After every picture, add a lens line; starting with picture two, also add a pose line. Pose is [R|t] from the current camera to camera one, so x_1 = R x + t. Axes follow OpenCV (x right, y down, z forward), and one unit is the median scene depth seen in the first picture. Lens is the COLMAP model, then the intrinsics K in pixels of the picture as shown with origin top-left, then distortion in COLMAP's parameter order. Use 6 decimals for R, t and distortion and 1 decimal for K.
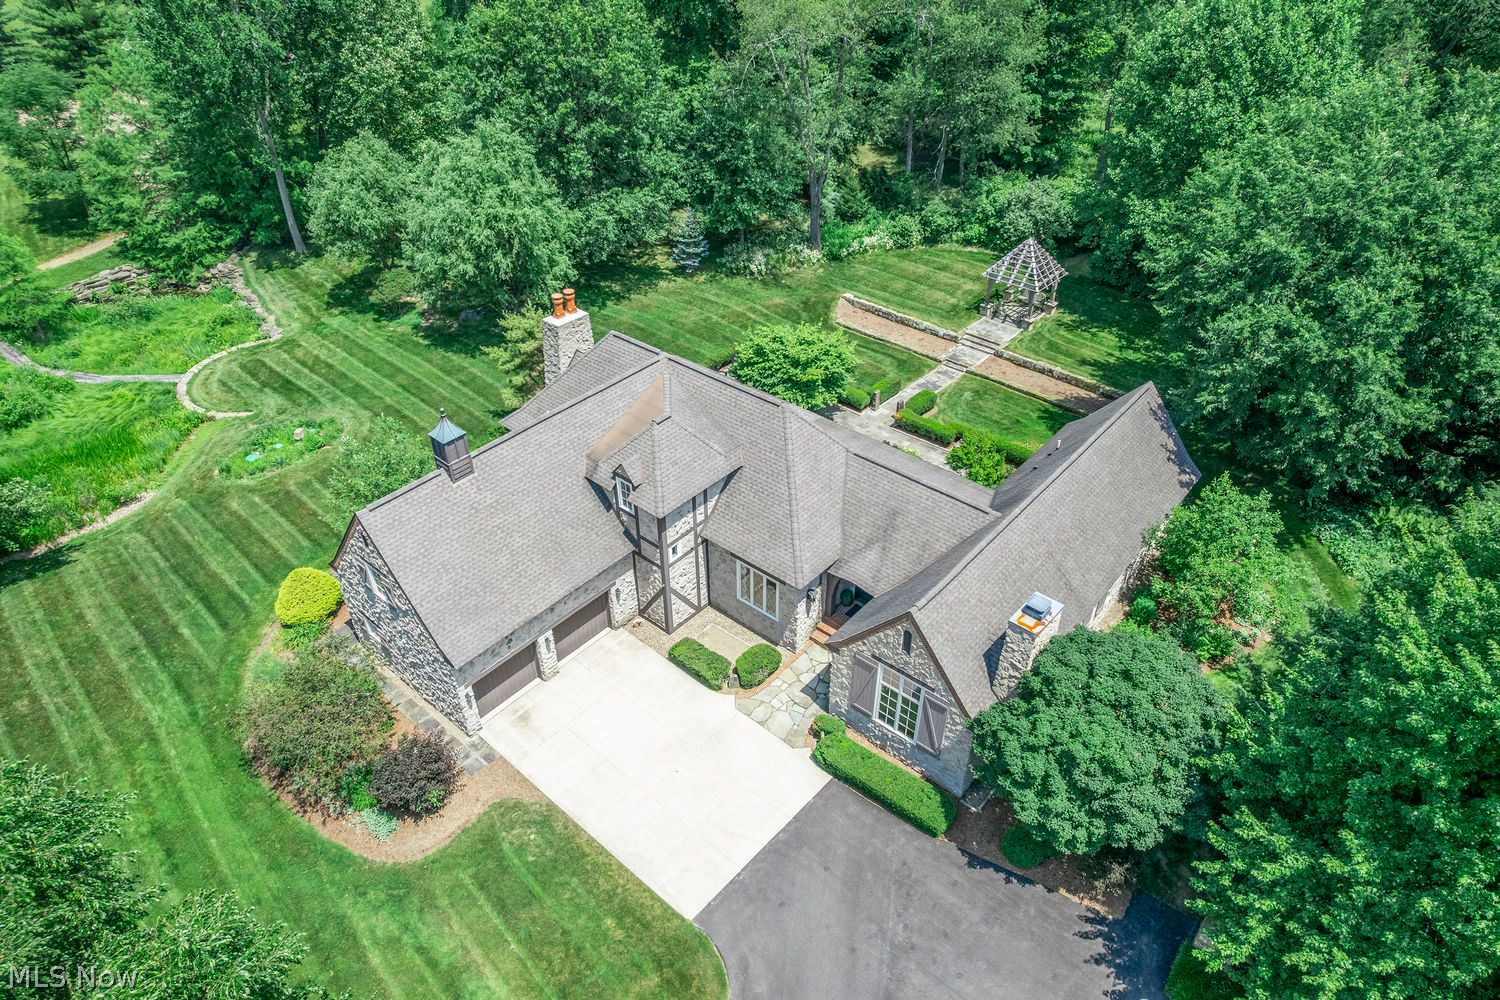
lens RADIAL K [[949.5, 0, 750.0], [0, 949.5, 500.0], [0, 0, 1]] dist [-0.063813, 0.050342]
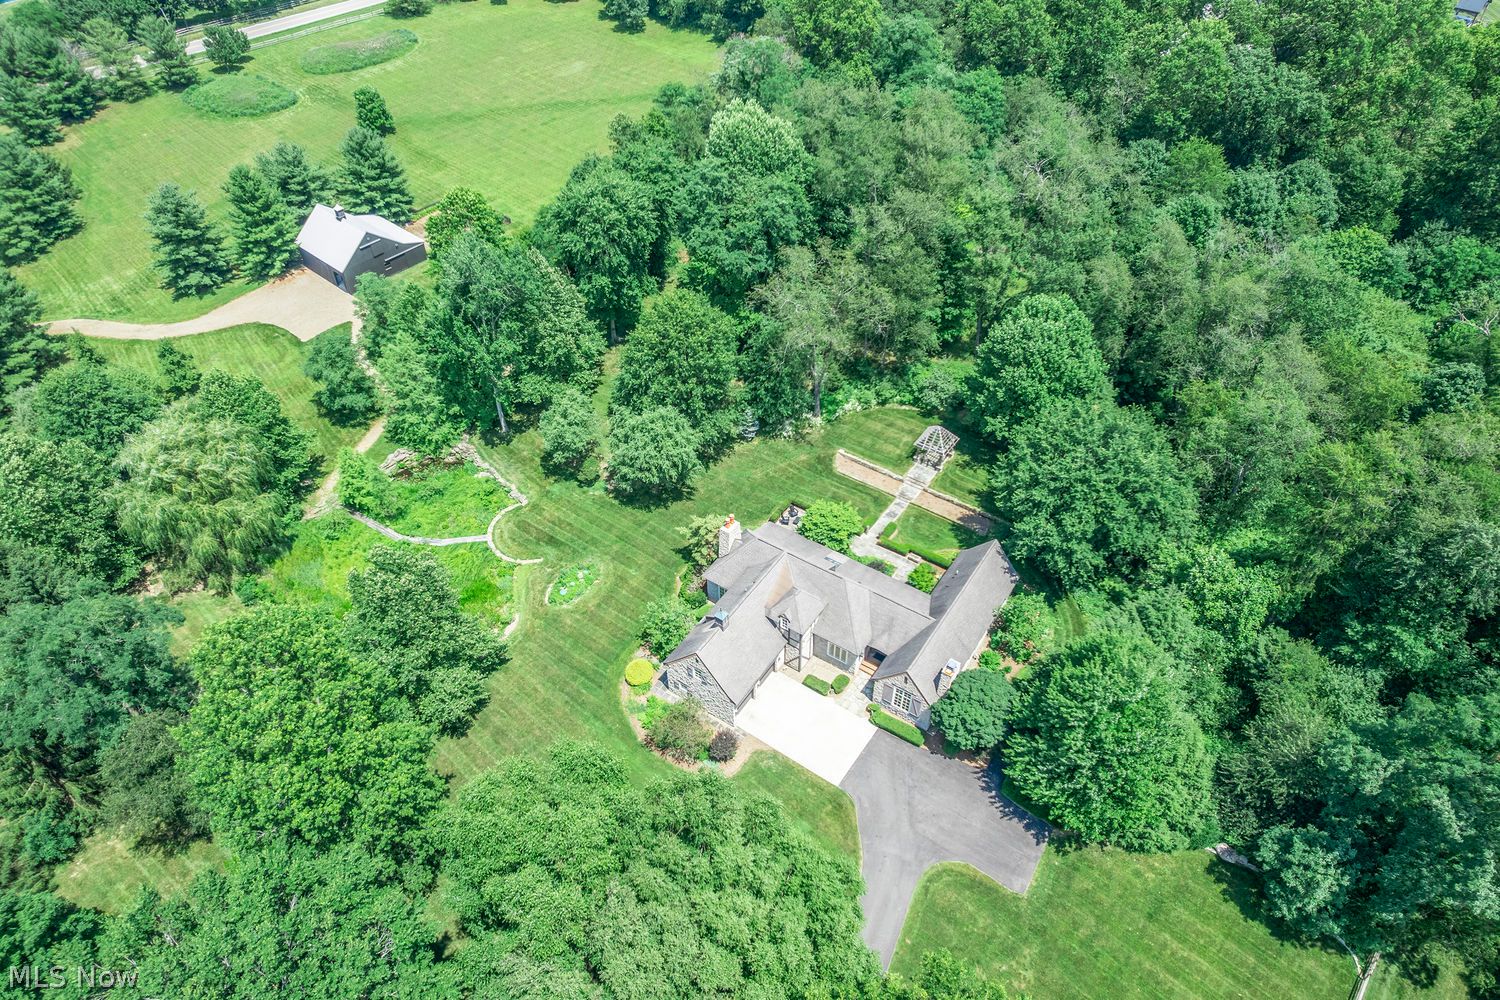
lens RADIAL K [[916.0, 0, 750.0], [0, 916.0, 500.0], [0, 0, 1]] dist [-0.036479, 0.002577]
pose [[0.993468, -0.087223, 0.073575, -0.360996], [0.077946, 0.989624, 0.120705, -0.605184], [-0.083340, -0.114182, 0.989958, -1.278742]]
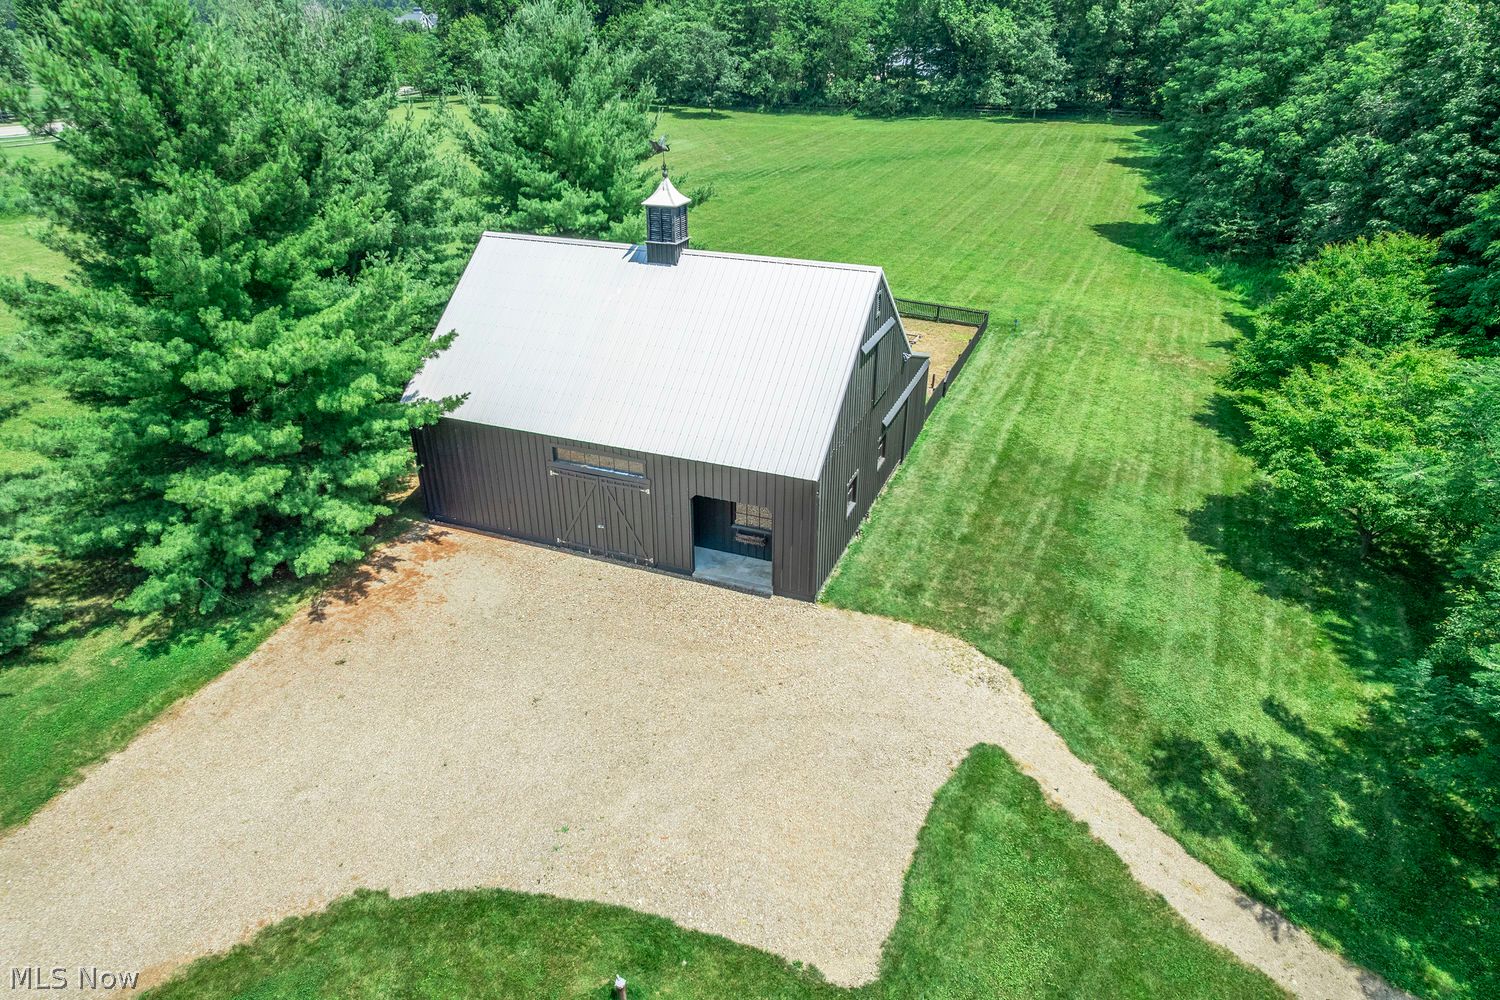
lens RADIAL K [[949.5, 0, 750.0], [0, 949.5, 500.0], [0, 0, 1]] dist [-0.063813, 0.050342]
pose [[0.897698, -0.213703, 0.385317, -1.974962], [0.264910, 0.960570, -0.084430, -1.151684], [-0.352081, 0.177867, 0.918914, 2.011043]]
